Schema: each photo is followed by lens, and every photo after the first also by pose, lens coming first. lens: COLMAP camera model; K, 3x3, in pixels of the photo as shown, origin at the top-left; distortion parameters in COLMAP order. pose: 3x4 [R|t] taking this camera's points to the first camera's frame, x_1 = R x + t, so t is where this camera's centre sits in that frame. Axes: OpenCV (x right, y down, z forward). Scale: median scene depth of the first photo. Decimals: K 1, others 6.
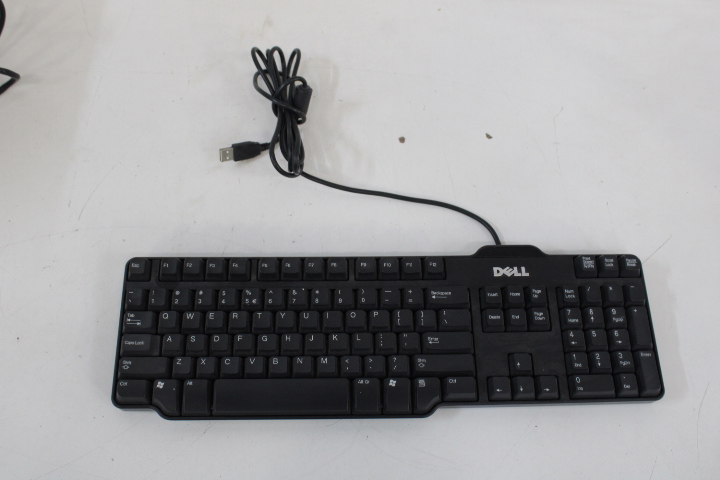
lens RADIAL K [[761.6, 0, 360.0], [0, 761.6, 240.0], [0, 0, 1]] dist [-0.080306, 0.015648]
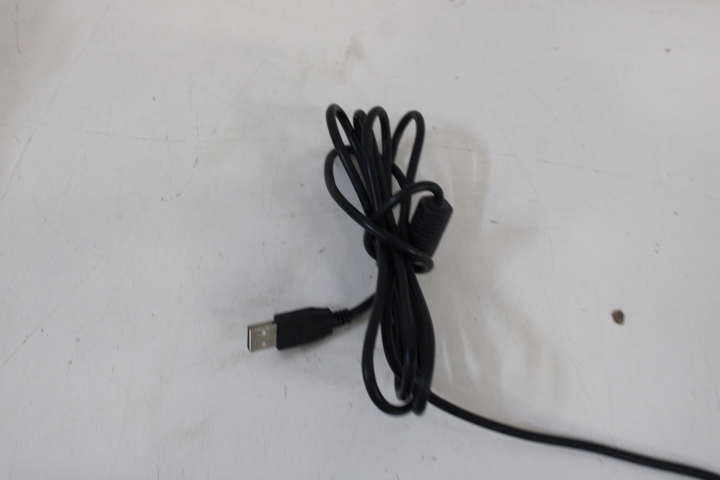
lens RADIAL K [[761.6, 0, 360.0], [0, 761.6, 240.0], [0, 0, 1]] dist [-0.080306, 0.015648]
pose [[0.996990, 0.073738, -0.023946, -0.104211], [-0.073880, 0.997254, -0.005096, -0.167117], [0.023505, 0.006850, 0.999700, 0.510655]]
